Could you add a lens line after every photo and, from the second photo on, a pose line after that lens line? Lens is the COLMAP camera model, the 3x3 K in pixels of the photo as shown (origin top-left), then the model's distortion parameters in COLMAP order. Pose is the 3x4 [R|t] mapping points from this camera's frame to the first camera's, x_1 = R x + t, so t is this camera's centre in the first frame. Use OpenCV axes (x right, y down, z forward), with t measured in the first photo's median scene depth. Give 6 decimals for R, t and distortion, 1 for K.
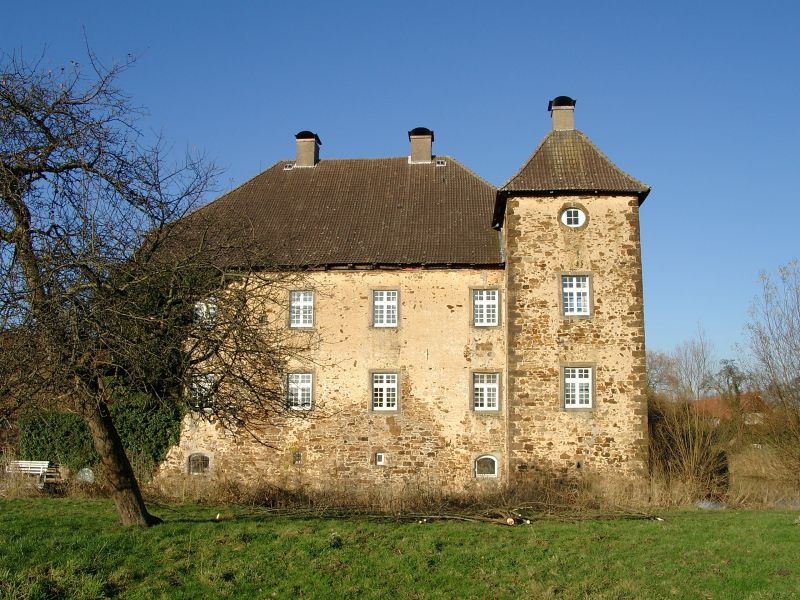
lens RADIAL K [[789.3, 0, 399.8], [0, 789.3, 304.9], [0, 0, 1]] dist [-0.077420, 0.000000]
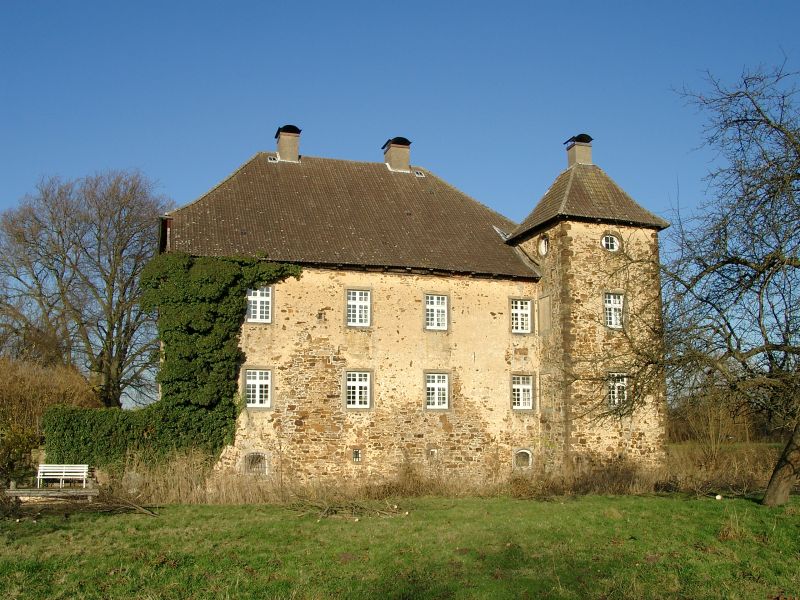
lens RADIAL K [[789.3, 0, 400.5], [0, 789.3, 297.7], [0, 0, 1]] dist [-0.077420, 0.000000]
pose [[0.923608, 0.057726, 0.378968, -0.473039], [-0.056066, 0.998308, -0.015424, 0.004252], [-0.379217, -0.007001, 0.925281, 0.041601]]
